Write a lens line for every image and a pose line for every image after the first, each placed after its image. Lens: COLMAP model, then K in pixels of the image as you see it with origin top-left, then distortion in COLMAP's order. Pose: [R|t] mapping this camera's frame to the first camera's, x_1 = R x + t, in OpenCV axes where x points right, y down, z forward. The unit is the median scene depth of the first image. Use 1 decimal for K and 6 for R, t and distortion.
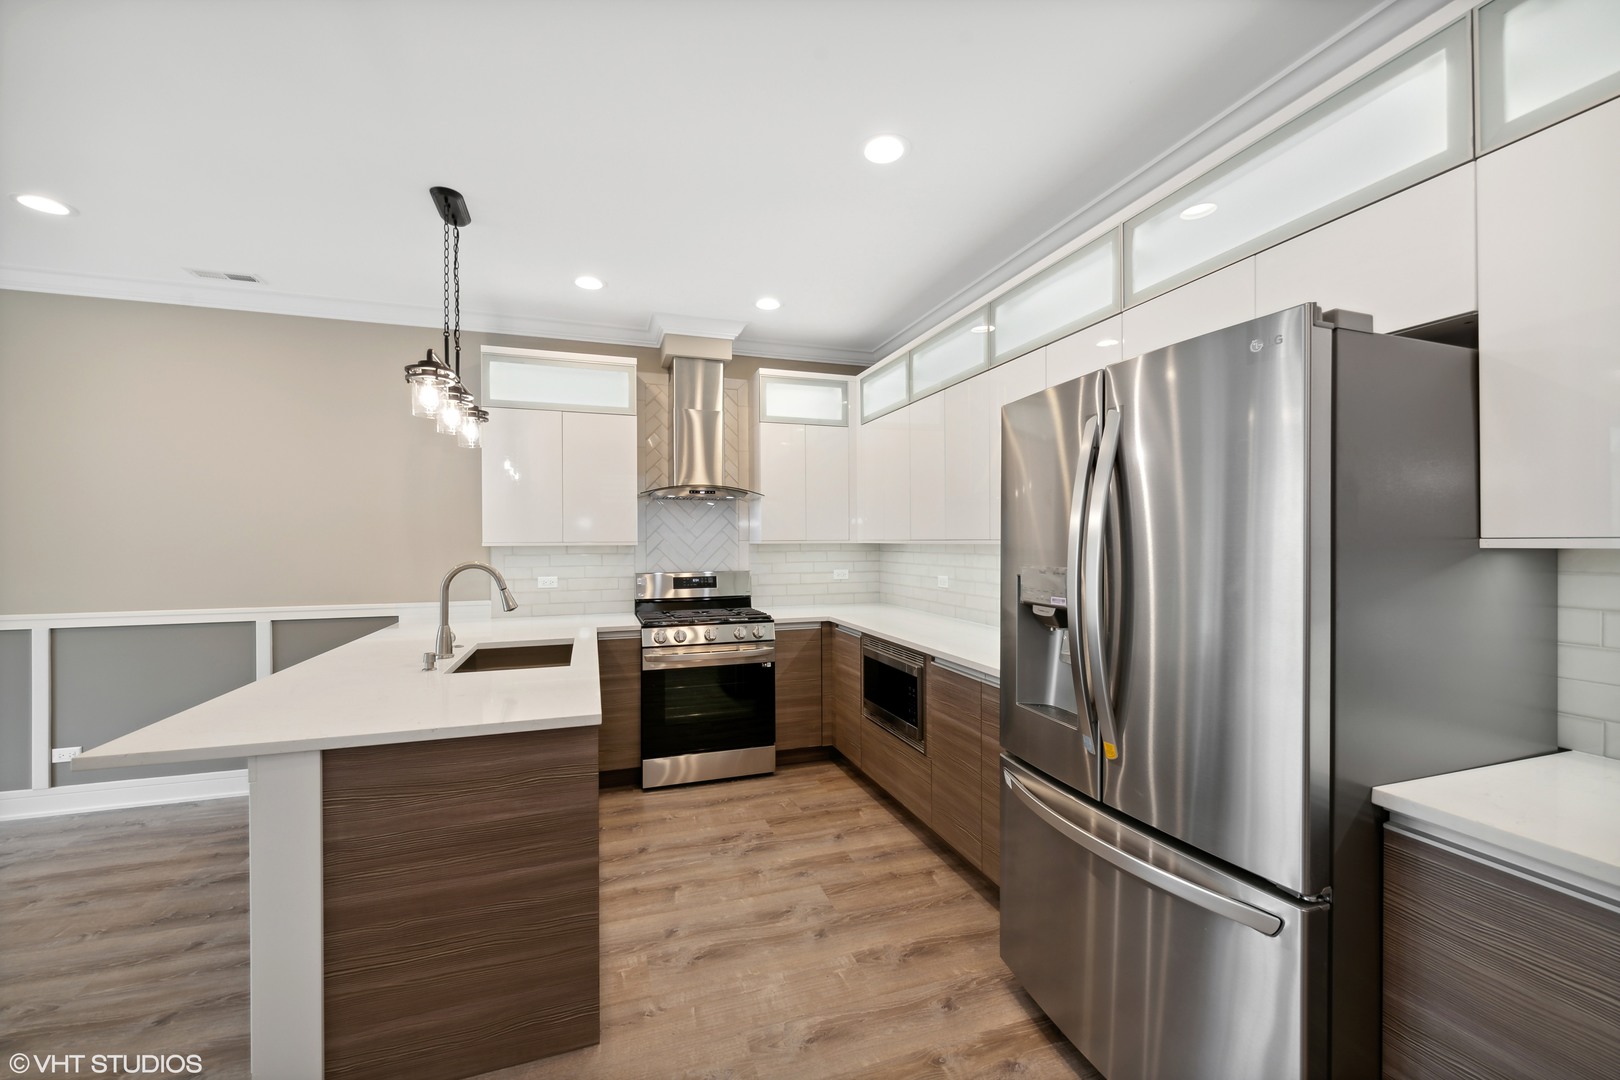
lens RADIAL K [[646.5, 0, 808.2], [0, 646.5, 545.3], [0, 0, 1]] dist [0.011534, -0.002973]
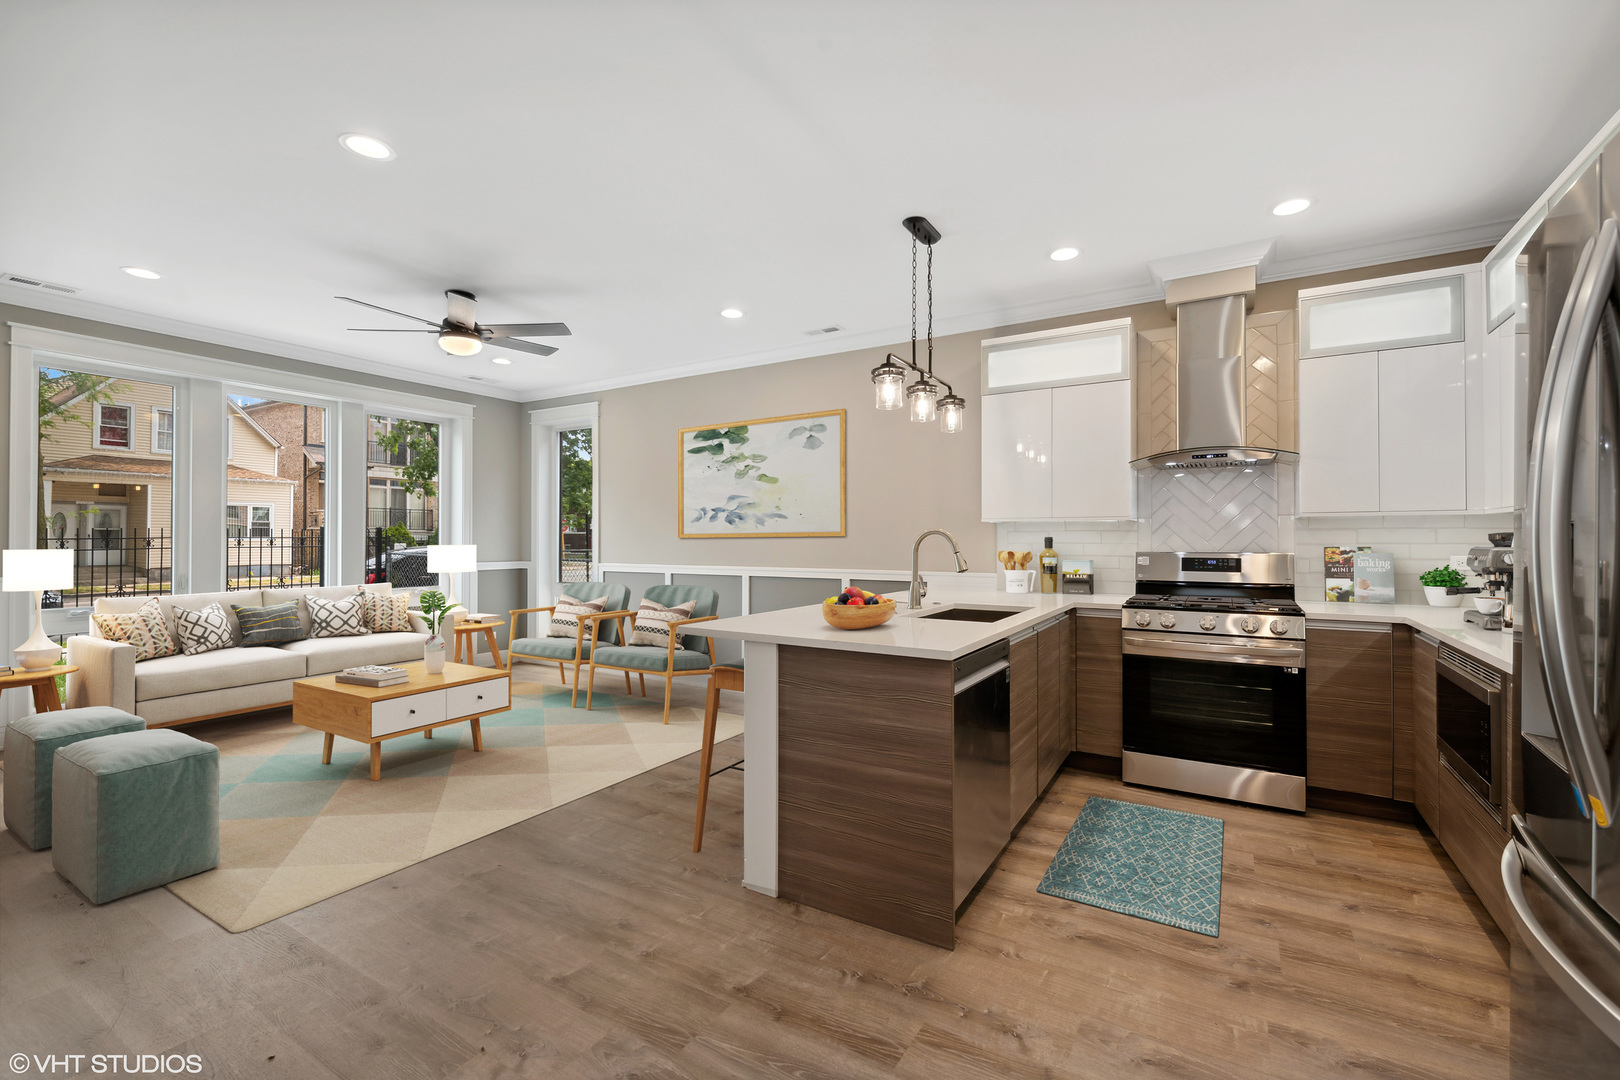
lens RADIAL K [[685.6, 0, 822.0], [0, 685.6, 536.7], [0, 0, 1]] dist [0.011629, -0.003387]
pose [[0.651572, 0.000546, -0.758586, 0.236534], [-0.008694, 0.999939, -0.006747, 0.042117], [0.758537, 0.010992, 0.651538, 0.037059]]
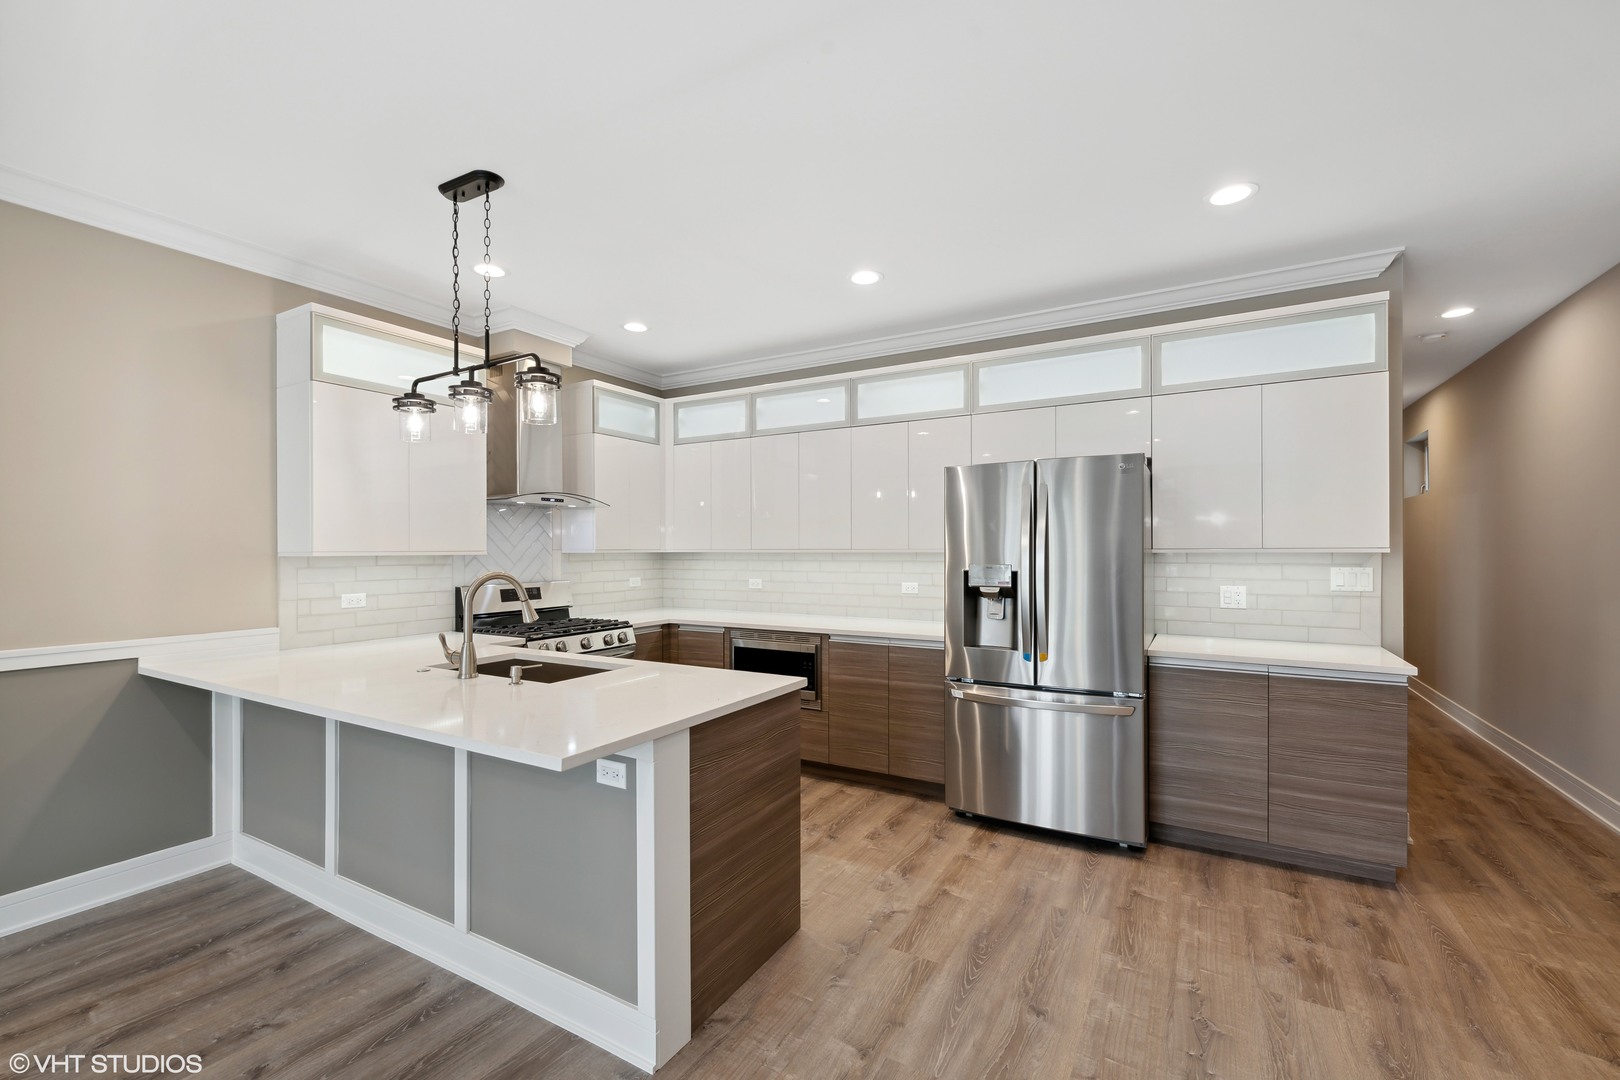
lens RADIAL K [[685.6, 0, 811.6], [0, 685.6, 555.2], [0, 0, 1]] dist [0.011629, -0.003387]
pose [[0.744263, -0.003913, 0.667876, -0.704412], [0.004355, 0.999990, 0.001007, 0.002227], [-0.667873, 0.002159, 0.744272, -0.035667]]
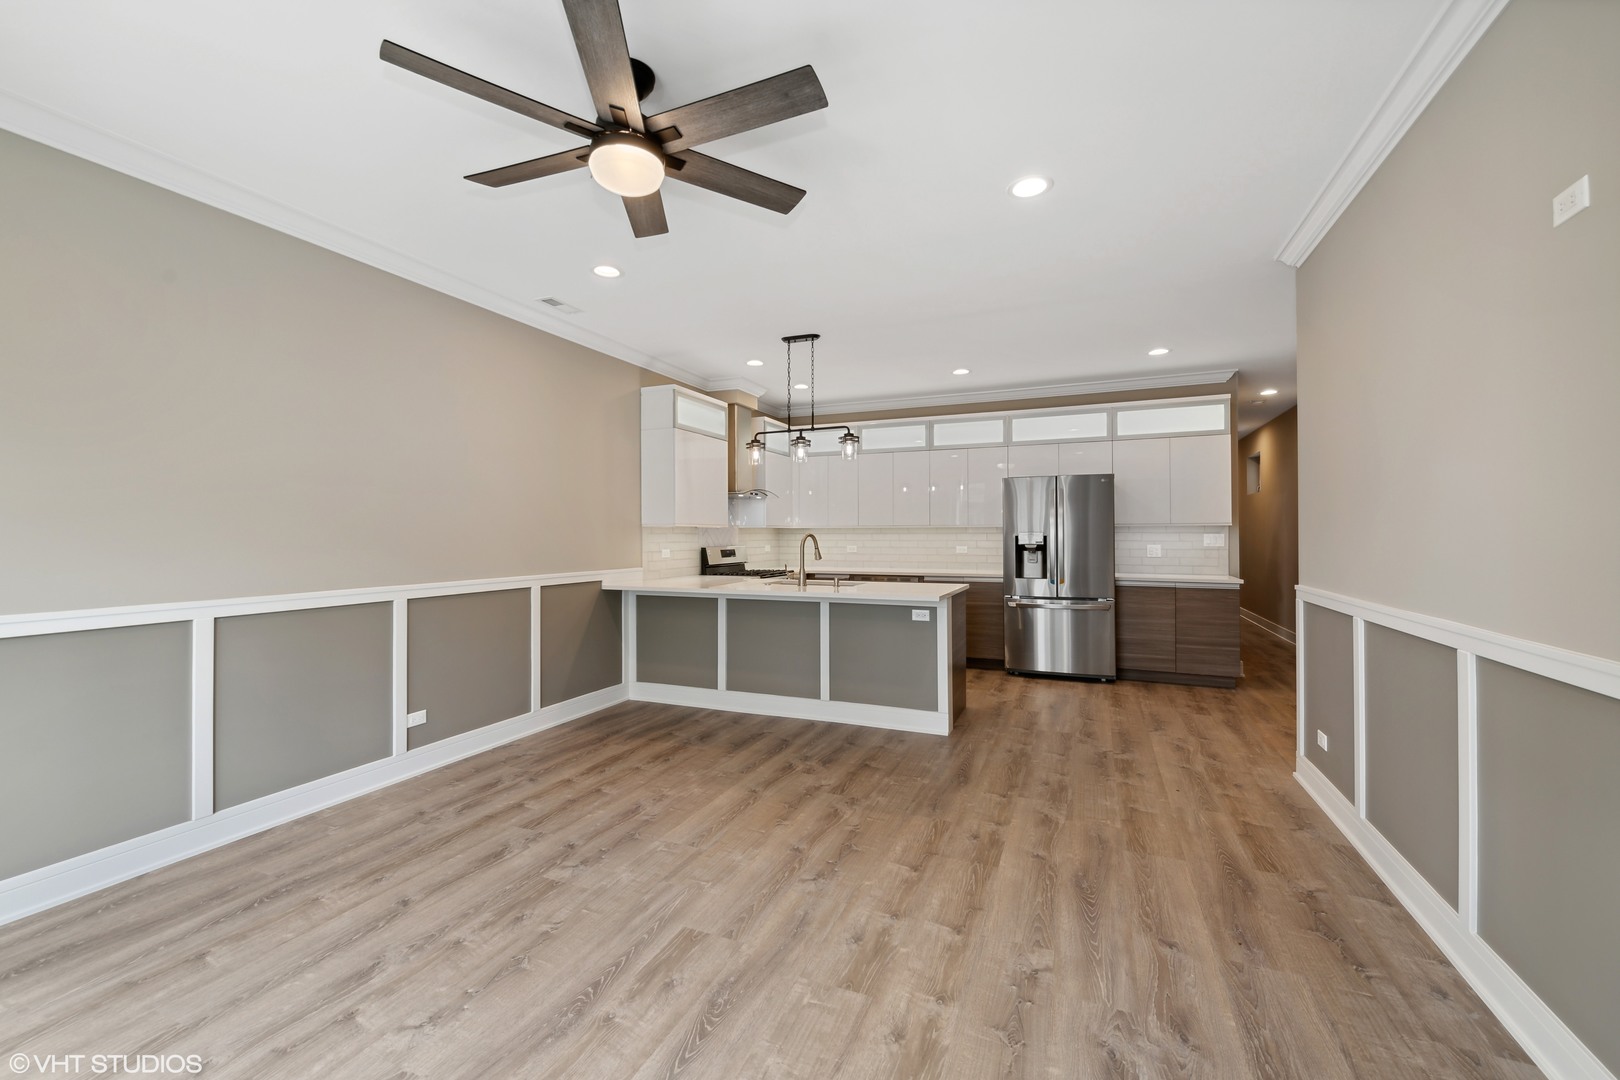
lens RADIAL K [[646.5, 0, 820.7], [0, 646.5, 528.4], [0, 0, 1]] dist [0.011534, -0.002973]
pose [[0.663798, 0.008950, 0.747859, -1.545141], [0.005376, 0.999845, -0.016737, 0.035633], [-0.747893, 0.015131, 0.663647, -0.196693]]
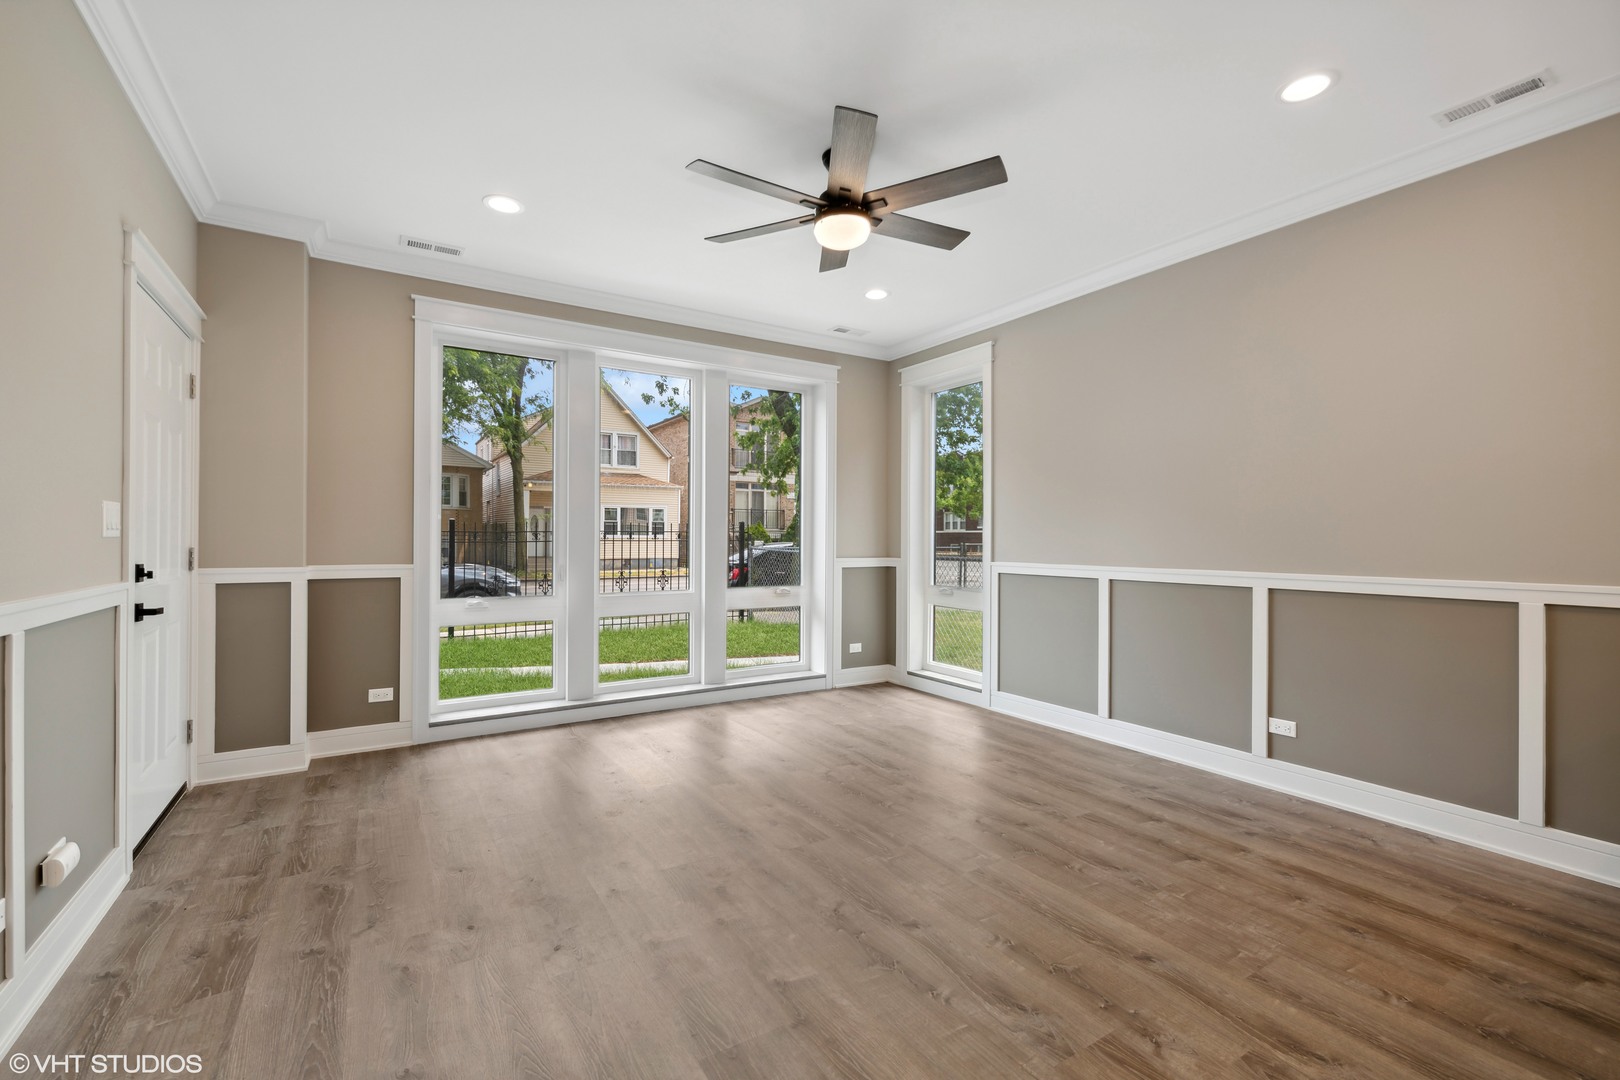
lens RADIAL K [[685.6, 0, 799.2], [0, 685.6, 532.3], [0, 0, 1]] dist [0.011629, -0.003387]
pose [[0.218074, -0.005669, -0.975916, -0.344037], [-0.012188, 0.999889, -0.008531, 0.064204], [0.975856, 0.013755, 0.217981, 0.122582]]
